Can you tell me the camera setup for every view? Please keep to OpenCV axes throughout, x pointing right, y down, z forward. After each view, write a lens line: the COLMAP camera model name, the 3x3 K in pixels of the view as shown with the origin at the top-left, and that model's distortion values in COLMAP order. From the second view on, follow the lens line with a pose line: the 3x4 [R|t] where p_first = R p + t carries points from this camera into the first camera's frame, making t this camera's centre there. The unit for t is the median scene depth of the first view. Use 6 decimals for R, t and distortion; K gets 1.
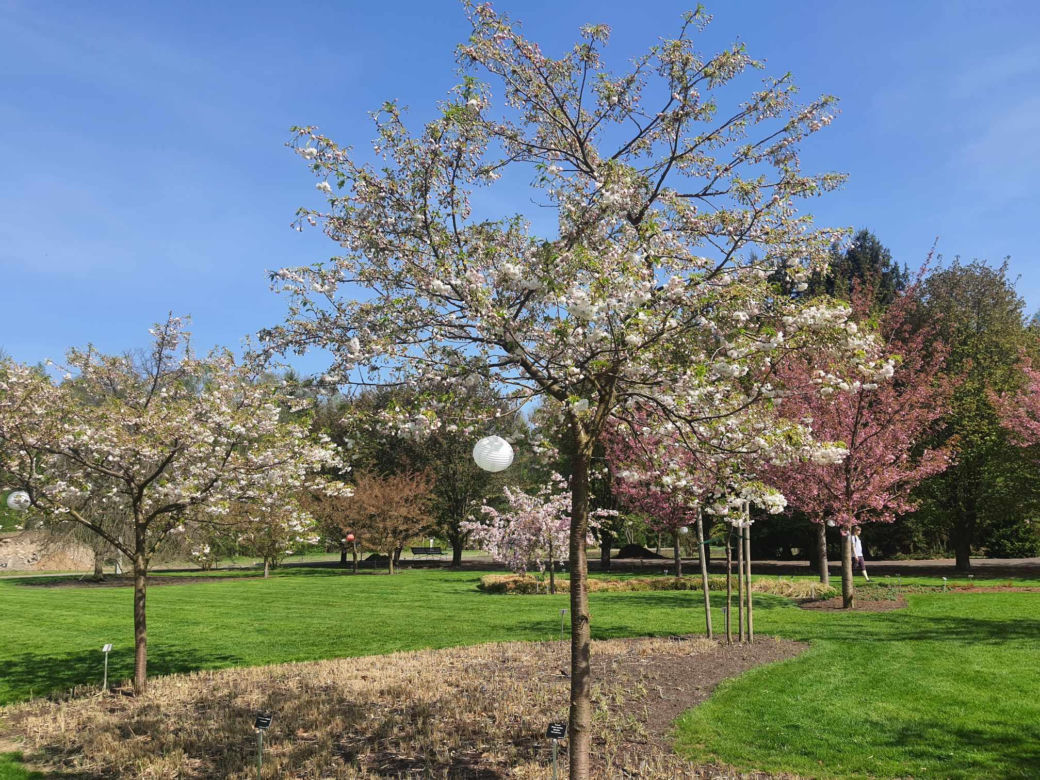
lens RADIAL K [[788.5, 0, 520.0], [0, 788.5, 390.0], [0, 0, 1]] dist [0.054822, -0.079840]
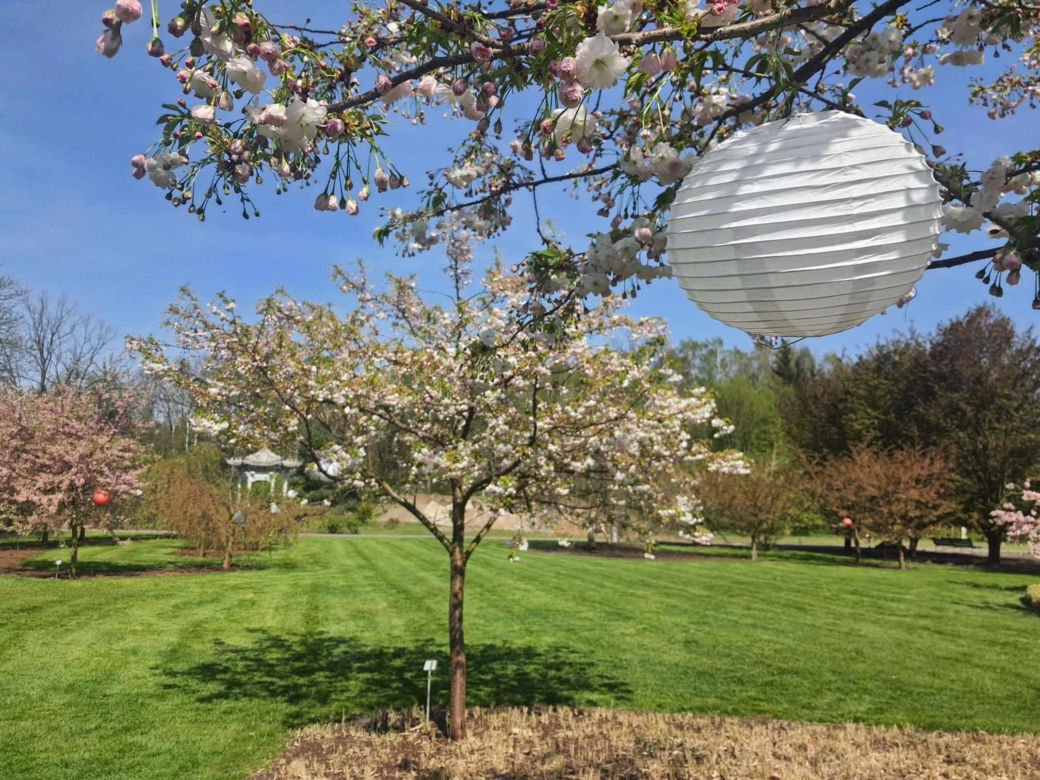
lens RADIAL K [[784.4, 0, 520.0], [0, 784.4, 390.0], [0, 0, 1]] dist [0.007886, -0.054119]
pose [[0.809154, -0.041019, -0.586163, 0.004107], [0.057931, 0.998269, 0.010111, 0.067068], [0.584734, -0.042138, 0.810130, 0.515936]]
